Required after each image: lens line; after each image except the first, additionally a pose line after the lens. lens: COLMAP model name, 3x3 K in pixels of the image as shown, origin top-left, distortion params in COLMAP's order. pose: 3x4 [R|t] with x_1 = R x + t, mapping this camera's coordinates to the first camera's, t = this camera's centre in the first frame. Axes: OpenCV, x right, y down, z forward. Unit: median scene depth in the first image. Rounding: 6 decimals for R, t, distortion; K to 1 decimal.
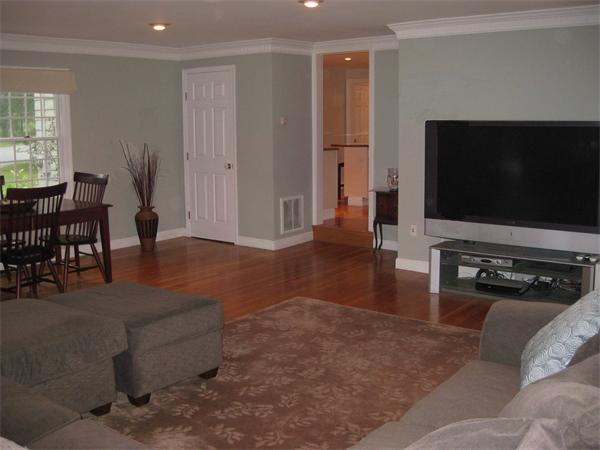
lens RADIAL K [[659.6, 0, 300.0], [0, 659.6, 225.0], [0, 0, 1]] dist [-0.130477, 0.053591]
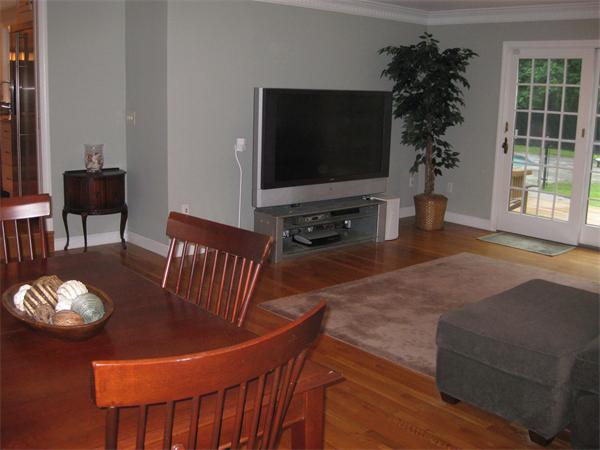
lens RADIAL K [[659.6, 0, 300.0], [0, 659.6, 225.0], [0, 0, 1]] dist [-0.130477, 0.053591]
pose [[0.178503, -0.188020, 0.965808, -0.778351], [0.123185, 0.978120, 0.167650, -0.120694], [-0.976198, 0.089047, 0.197759, 0.798303]]
